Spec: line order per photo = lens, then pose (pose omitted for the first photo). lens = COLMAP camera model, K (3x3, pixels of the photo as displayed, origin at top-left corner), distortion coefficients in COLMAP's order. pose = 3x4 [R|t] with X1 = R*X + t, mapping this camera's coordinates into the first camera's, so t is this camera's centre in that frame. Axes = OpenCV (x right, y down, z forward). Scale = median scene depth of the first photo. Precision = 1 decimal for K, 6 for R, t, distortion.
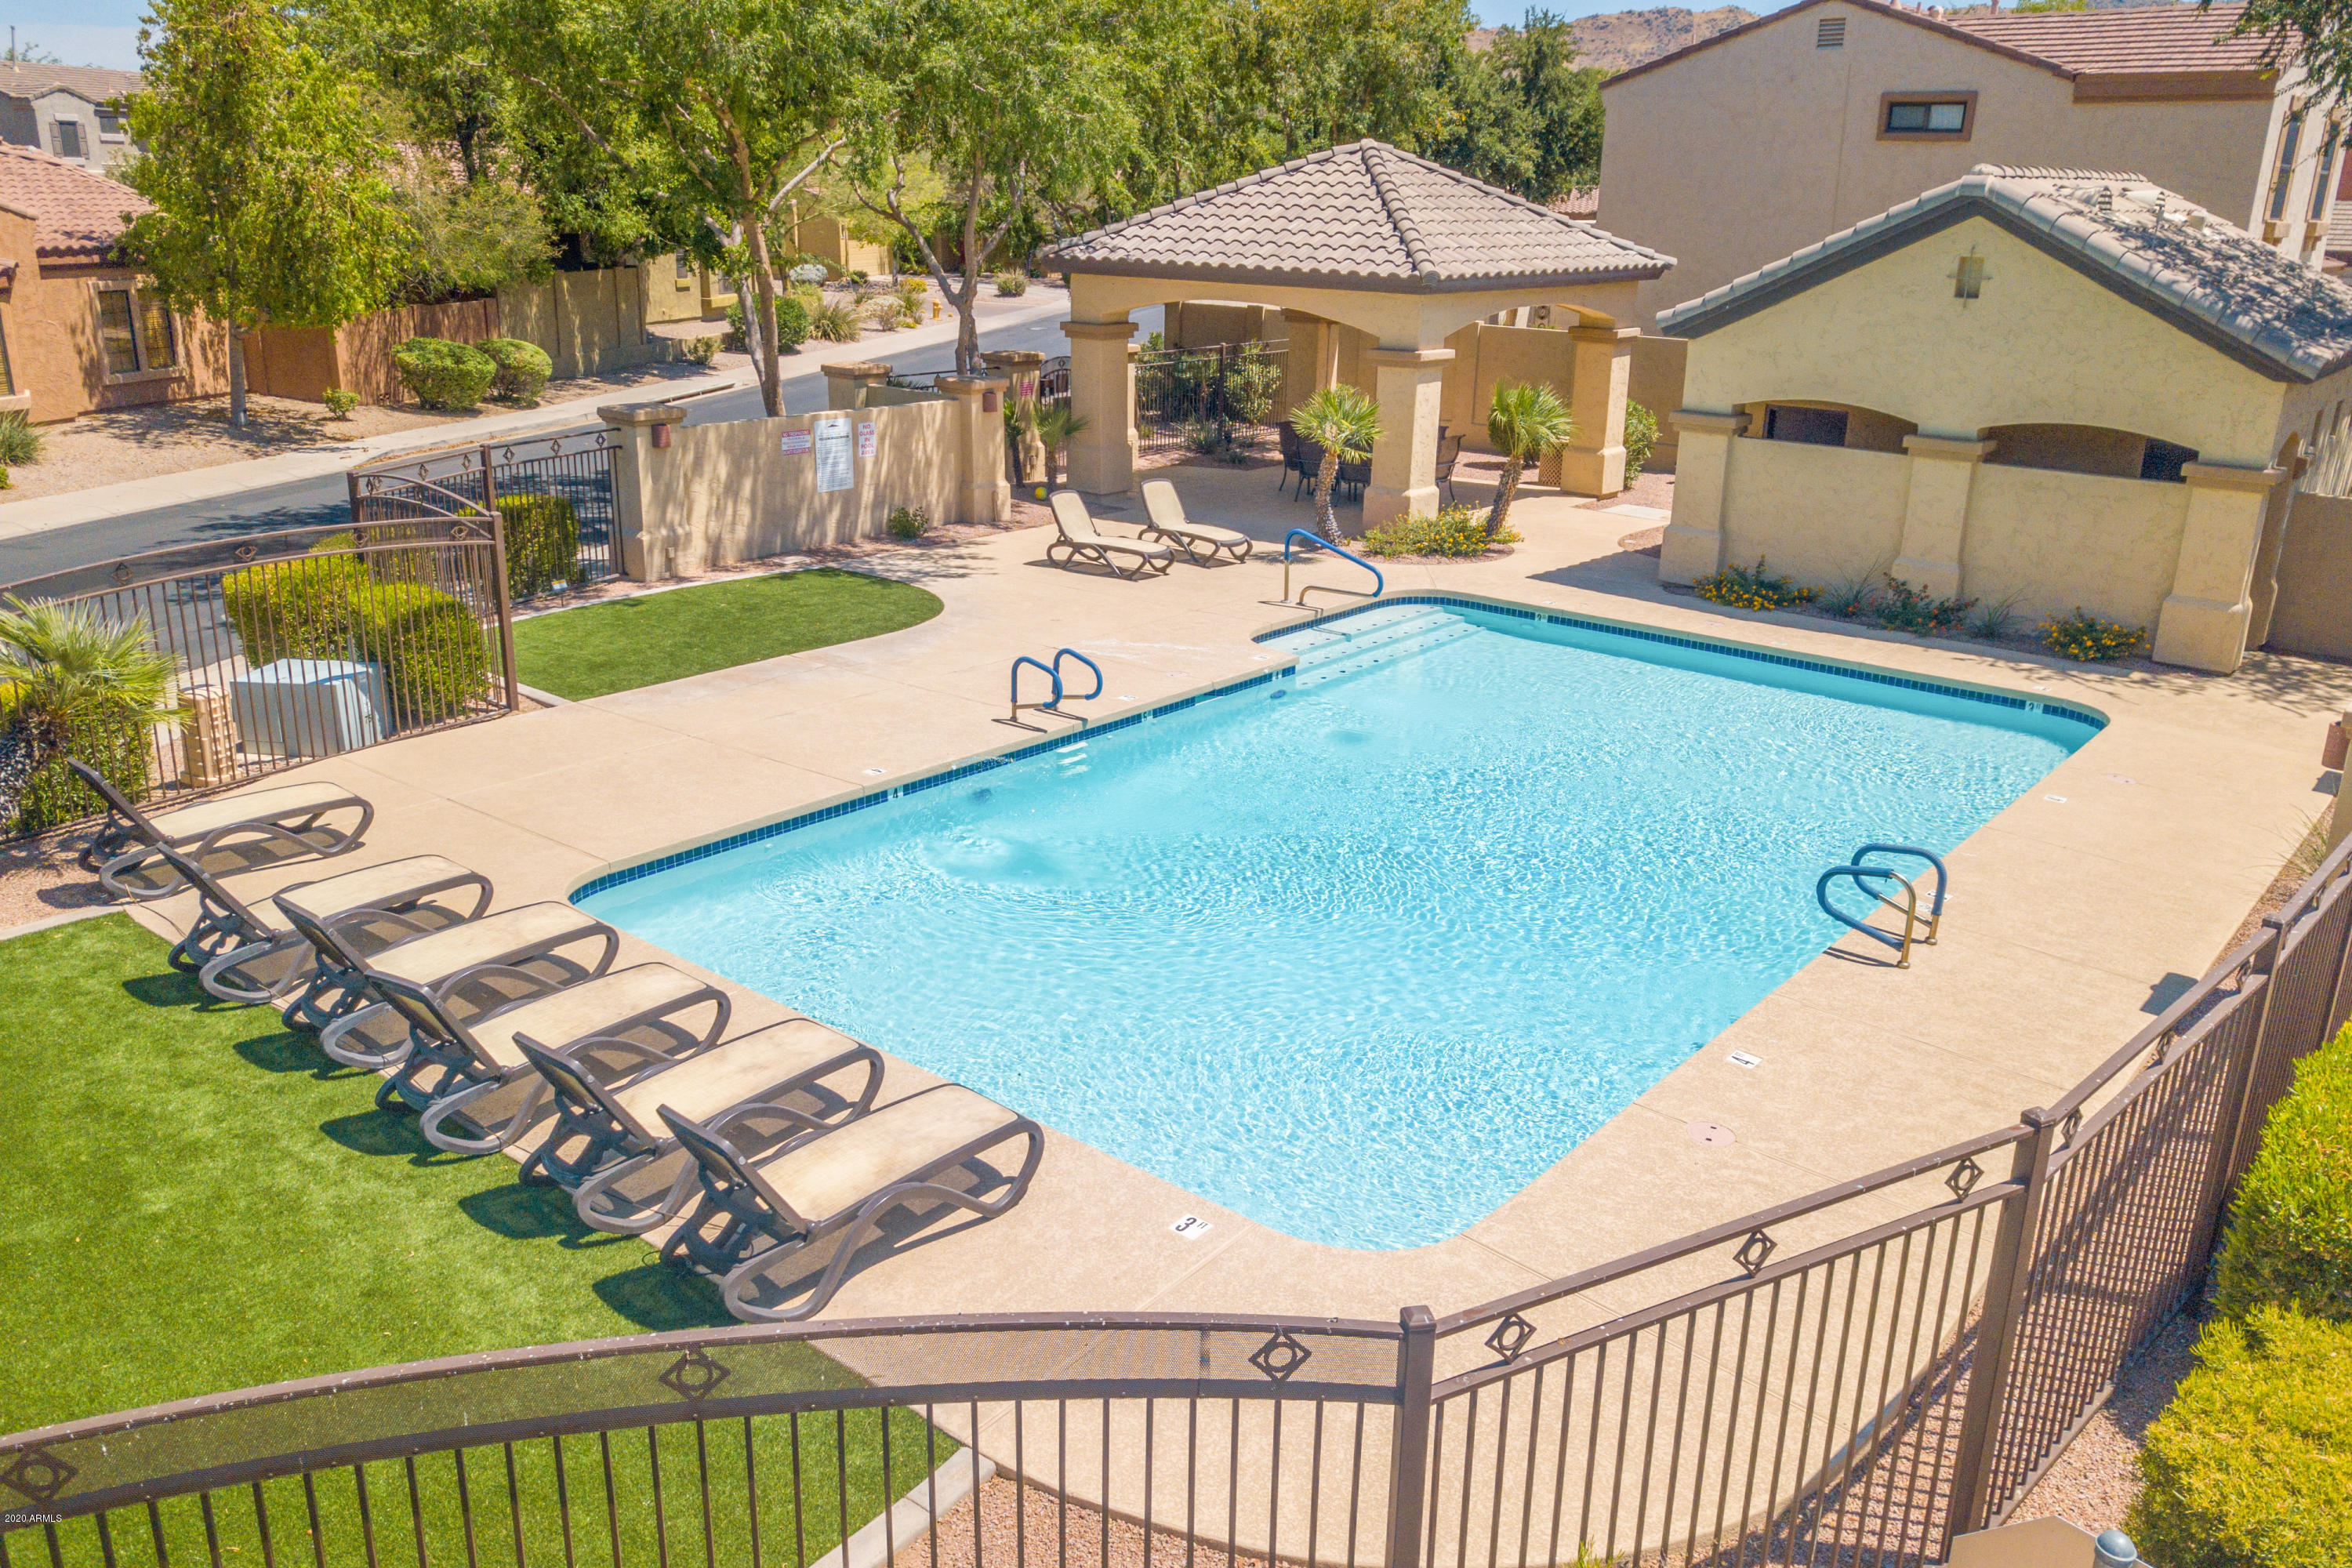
lens RADIAL K [[1849.4, 0, 1182.0], [0, 1849.4, 785.7], [0, 0, 1]] dist [0.001798, -0.003884]
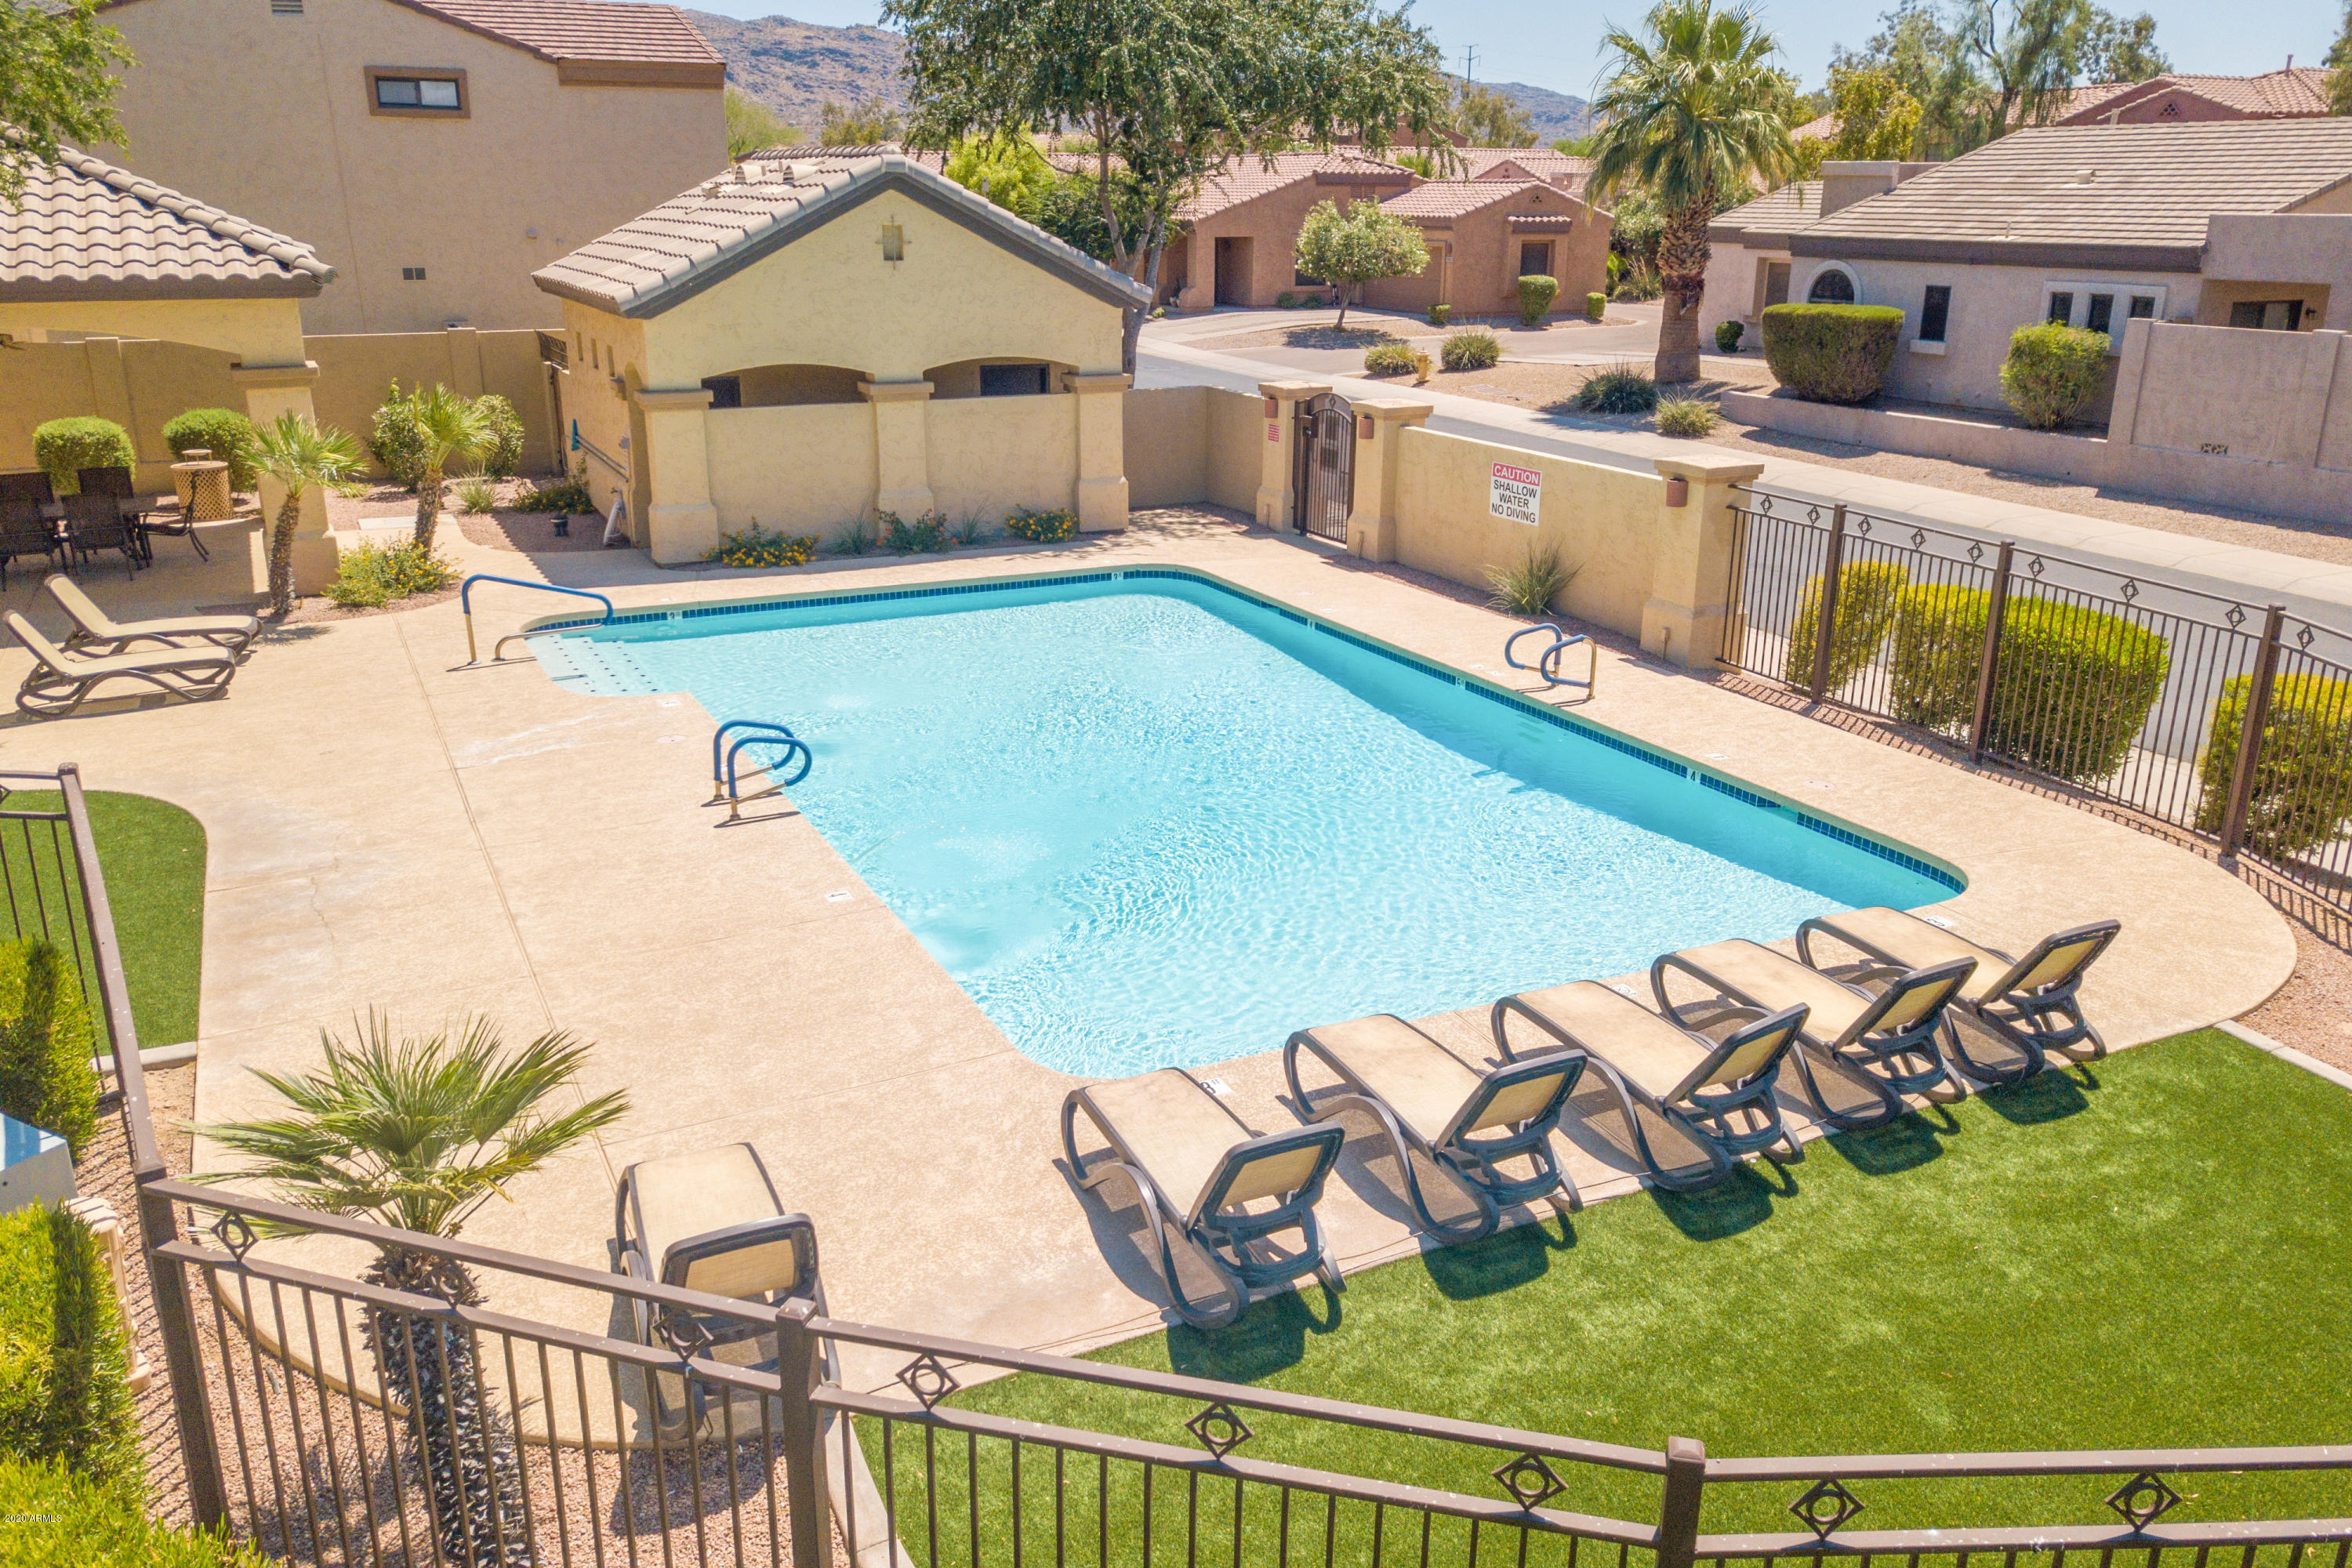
lens RADIAL K [[1849.4, 0, 1182.0], [0, 1849.4, 785.7], [0, 0, 1]] dist [0.001798, -0.003884]
pose [[0.376176, -0.299144, 0.876929, -0.619140], [0.285963, 0.937727, 0.197214, -0.130609], [-0.881315, 0.176582, 0.438294, 0.384931]]
